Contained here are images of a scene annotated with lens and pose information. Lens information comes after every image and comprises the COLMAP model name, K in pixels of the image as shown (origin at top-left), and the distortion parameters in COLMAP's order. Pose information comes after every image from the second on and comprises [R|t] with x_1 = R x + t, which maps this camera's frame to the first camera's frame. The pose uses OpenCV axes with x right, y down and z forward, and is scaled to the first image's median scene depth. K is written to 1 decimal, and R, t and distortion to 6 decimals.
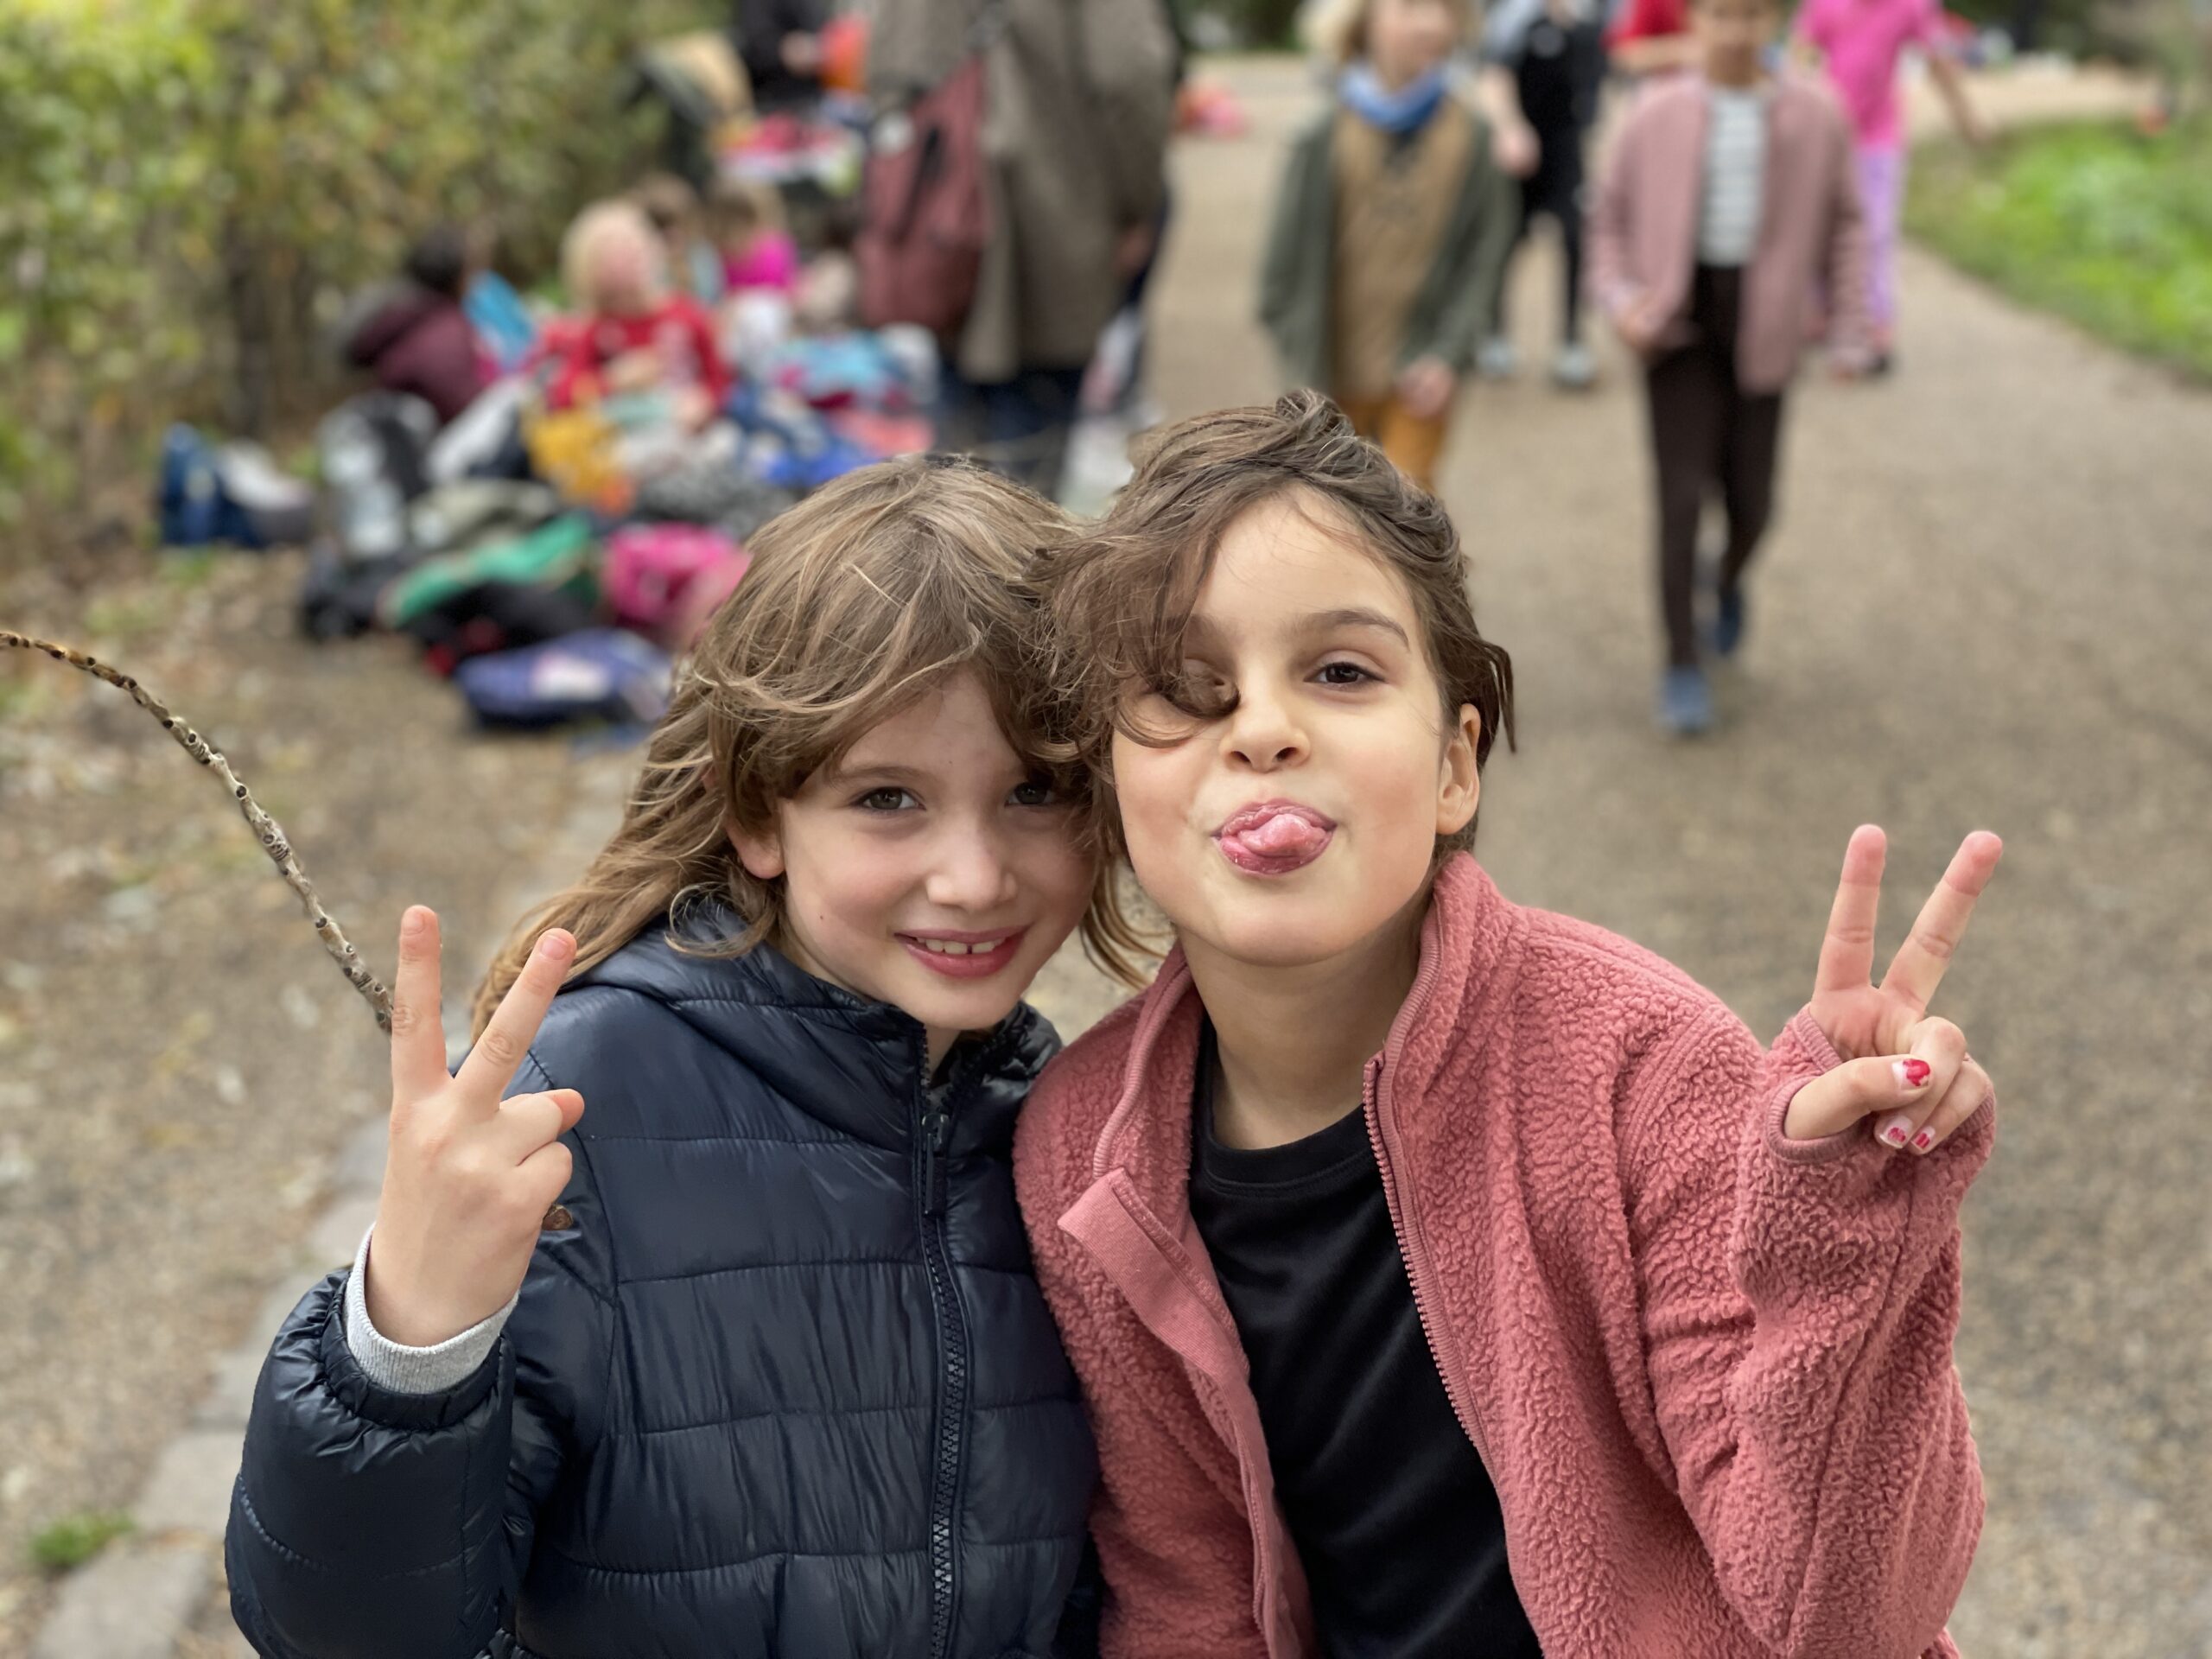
lens RADIAL K [[3268.4, 0, 1108.2], [0, 3268.4, 834.0], [0, 0, 1]] dist [0.124373, 0.000000]
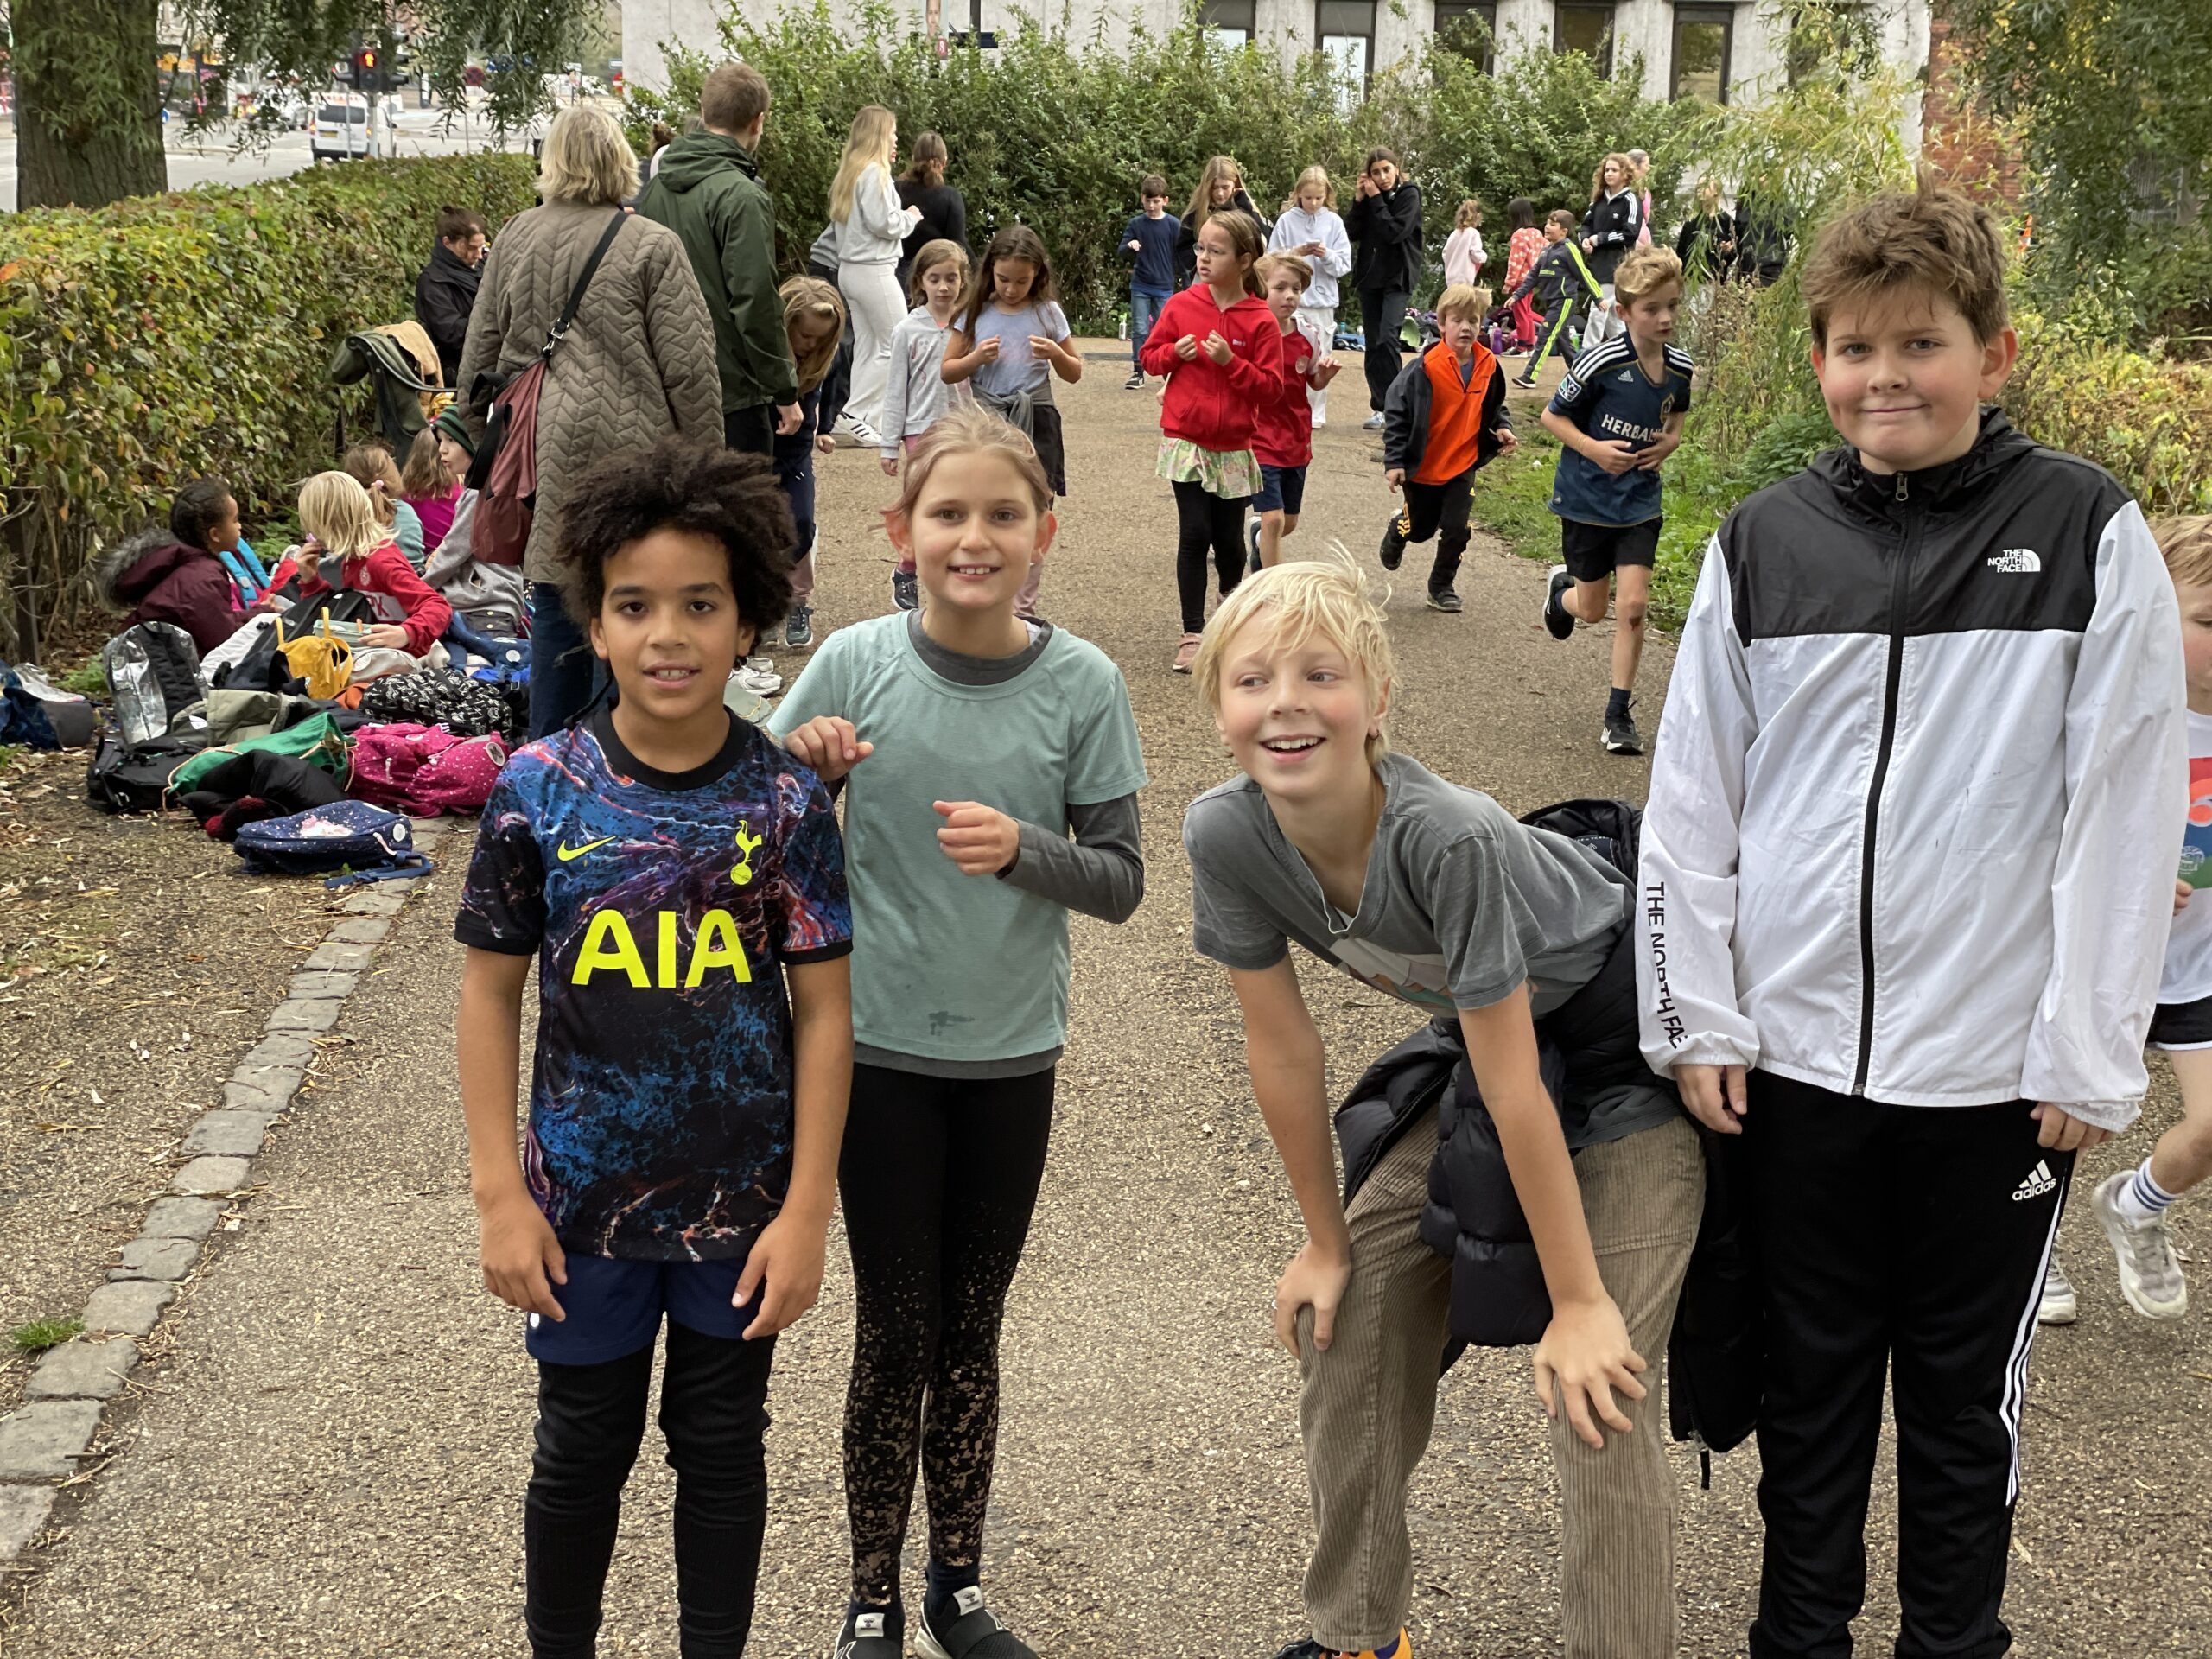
lens RADIAL K [[3268.4, 0, 1108.1], [0, 3268.4, 825.9], [0, 0, 1]] dist [0.124373, 0.000000]
pose [[0.995196, -0.003261, 0.097848, 0.012786], [0.010847, 0.996965, -0.077092, 0.044095], [-0.097300, 0.077783, 0.992211, -0.256750]]
